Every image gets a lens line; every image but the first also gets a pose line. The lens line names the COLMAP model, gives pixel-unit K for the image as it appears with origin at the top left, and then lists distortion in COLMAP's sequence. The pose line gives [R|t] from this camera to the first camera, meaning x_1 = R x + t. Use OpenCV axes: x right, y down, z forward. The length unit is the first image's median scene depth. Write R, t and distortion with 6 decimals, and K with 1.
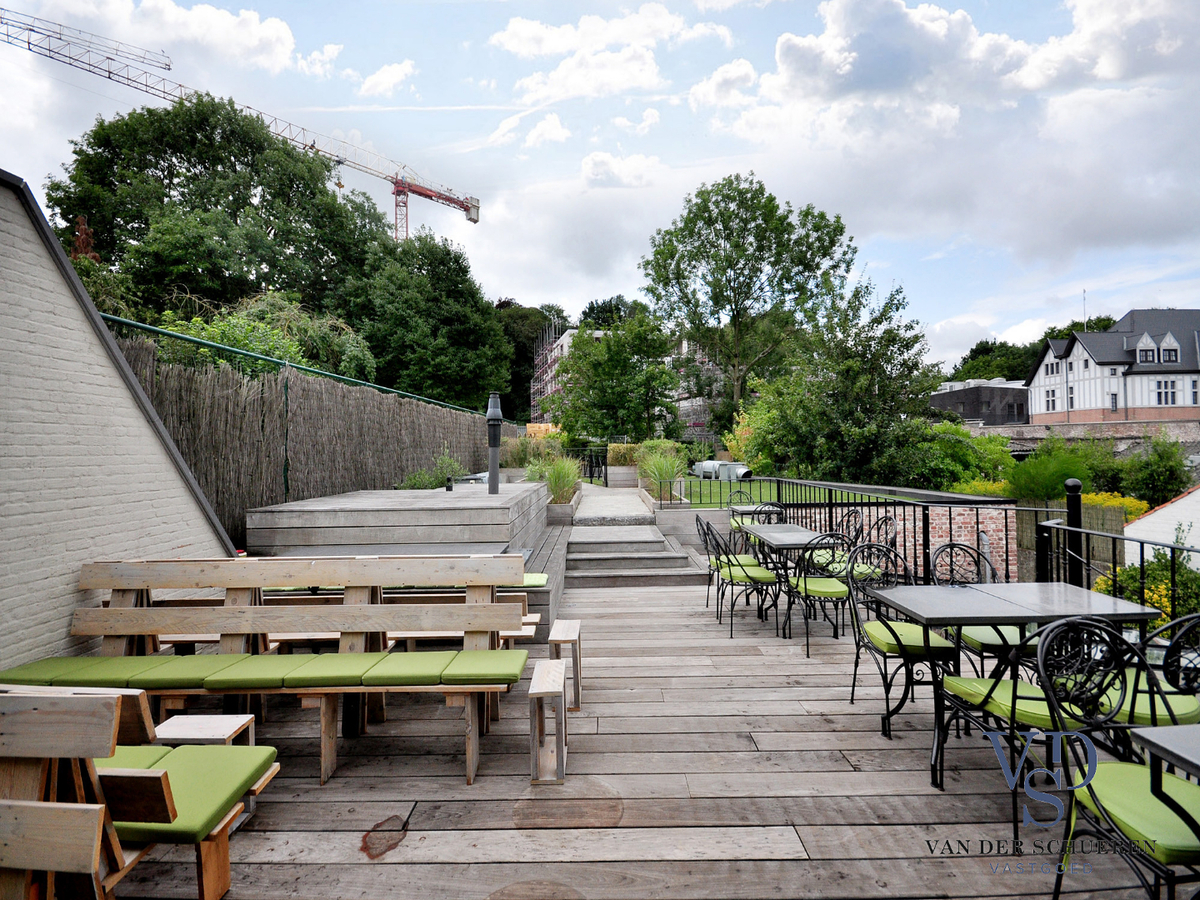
lens RADIAL K [[533.9, 0, 602.9], [0, 533.9, 440.8], [0, 0, 1]] dist [0.016120, -0.011178]
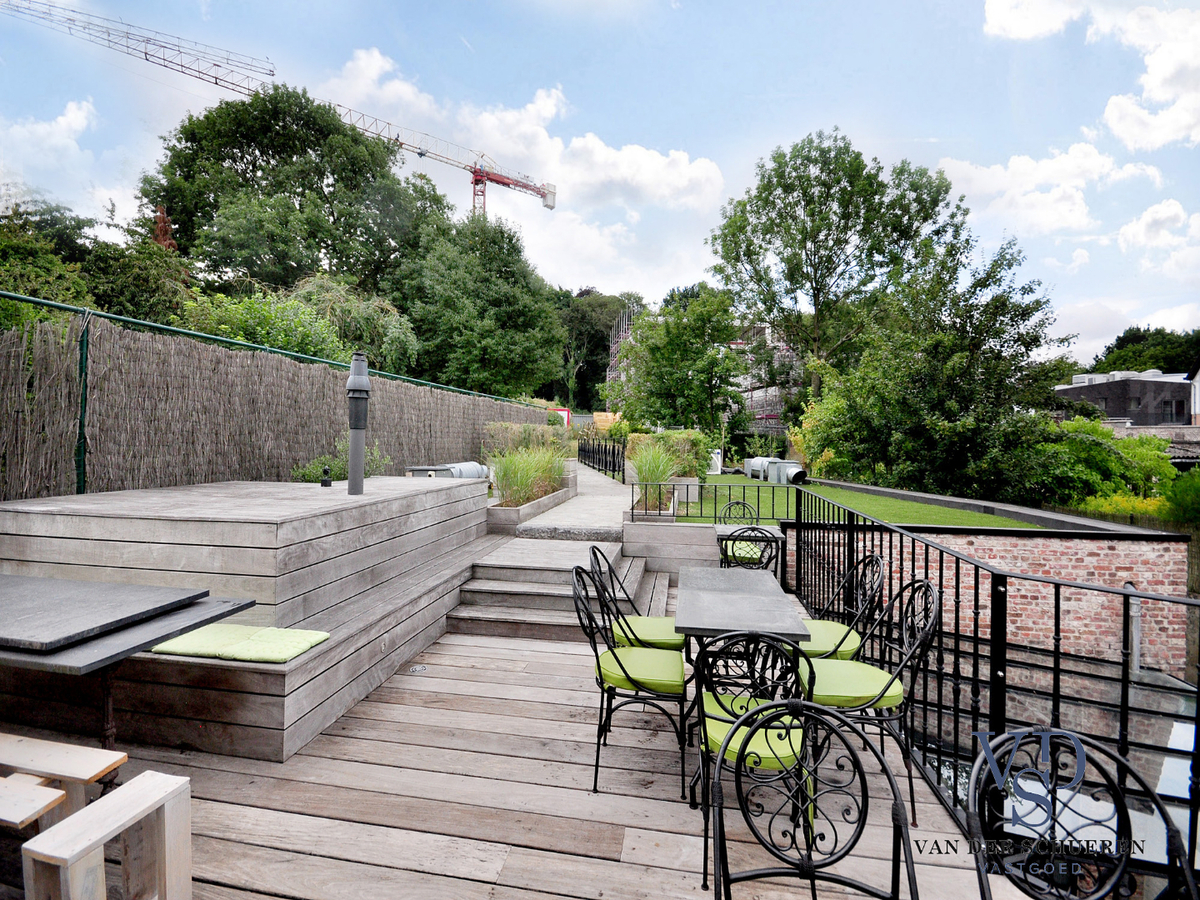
lens RADIAL K [[533.2, 0, 600.9], [0, 533.2, 434.3], [0, 0, 1]] dist [0.029822, -0.022095]
pose [[0.986725, 0.027034, -0.160135, 0.050053], [-0.026210, 0.999630, 0.007257, 0.001002], [0.160272, -0.002963, 0.987068, 0.073096]]
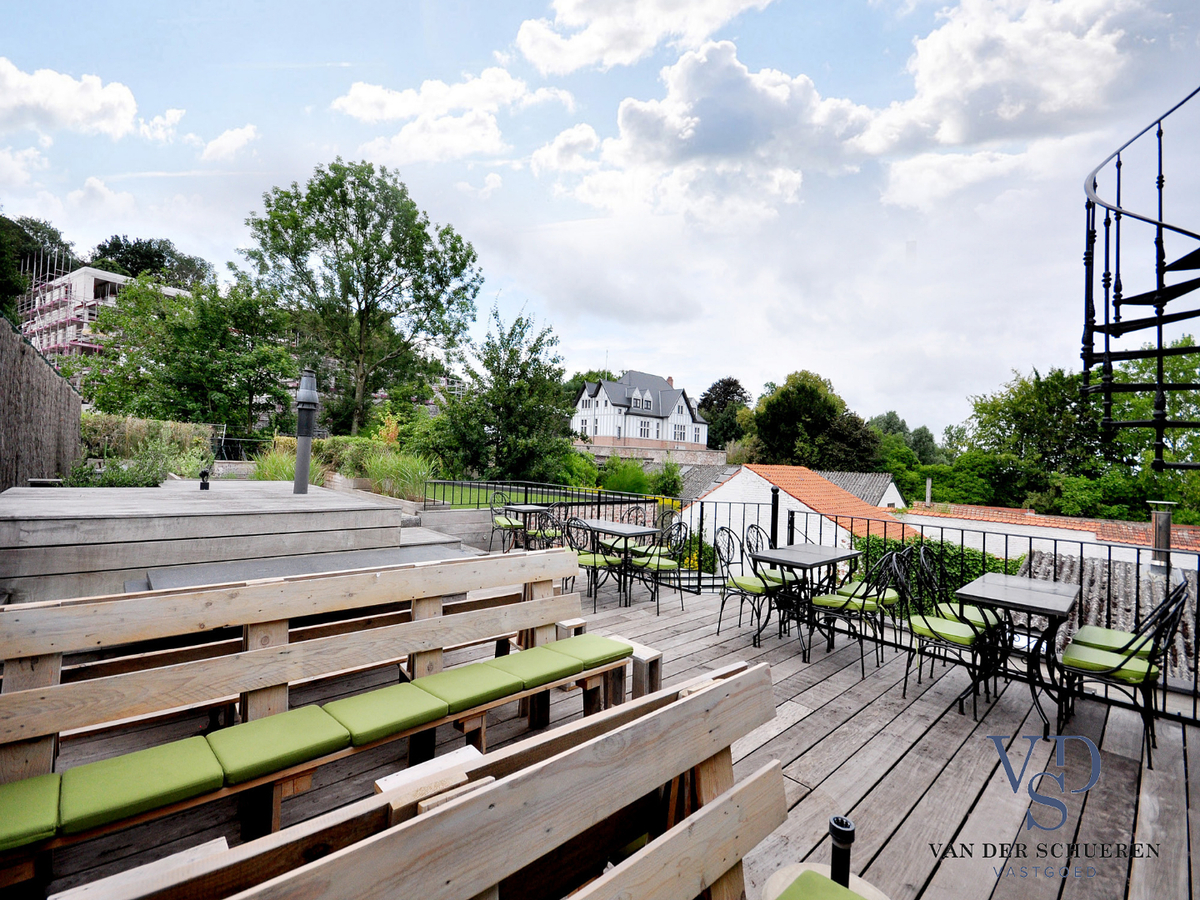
lens RADIAL K [[528.3, 0, 600.0], [0, 528.3, 450.0], [0, 0, 1]] dist [-0.002254, -0.000069]
pose [[0.722284, 0.060603, 0.688936, -0.091651], [-0.067359, 0.997582, -0.017134, 0.003450], [-0.688309, -0.034031, 0.724619, 0.021986]]
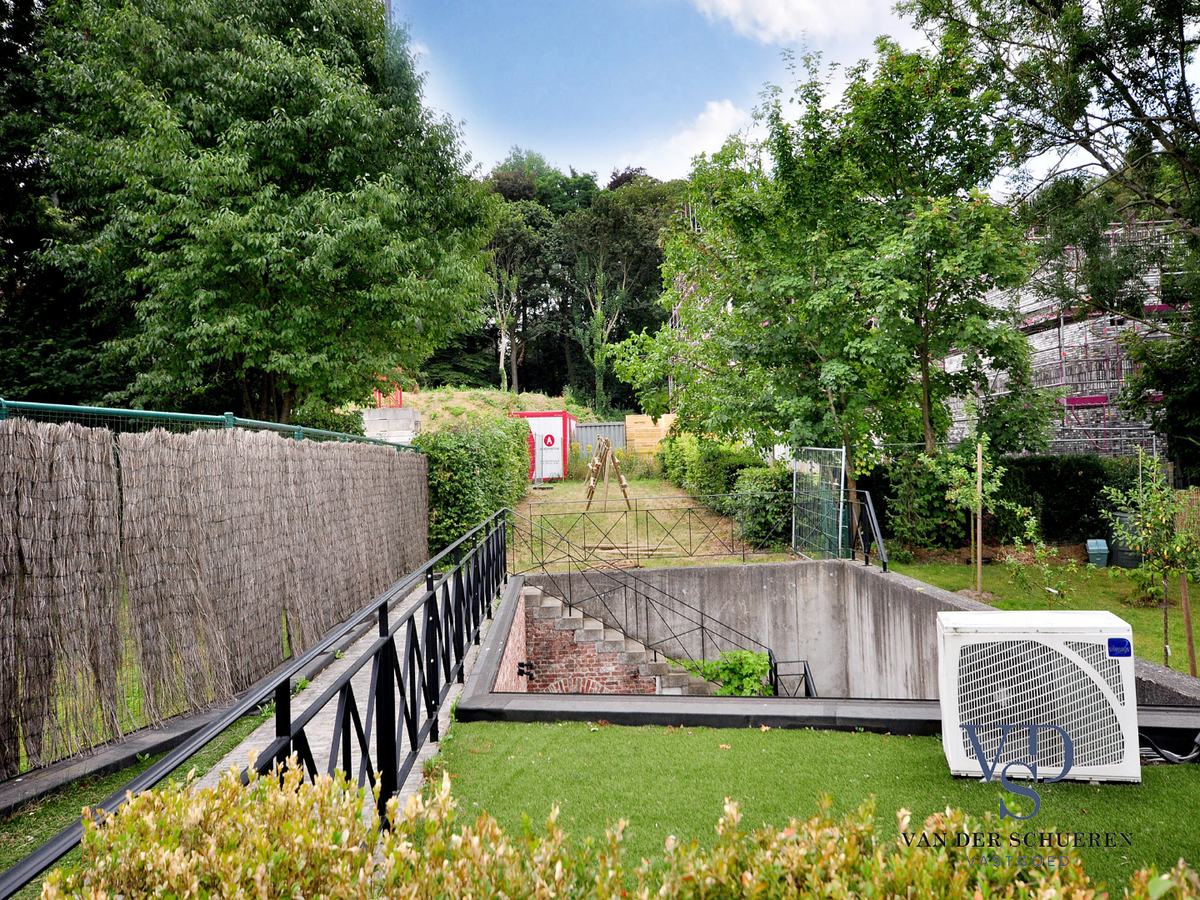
lens RADIAL K [[960.5, 0, 600.0], [0, 960.5, 450.0], [0, 0, 1]] dist [0.042924, 0.001349]
pose [[0.969782, -0.024992, -0.242690, 0.039298], [0.026512, 0.999644, 0.003000, -0.013437], [0.242529, -0.009343, 0.970099, 0.438766]]
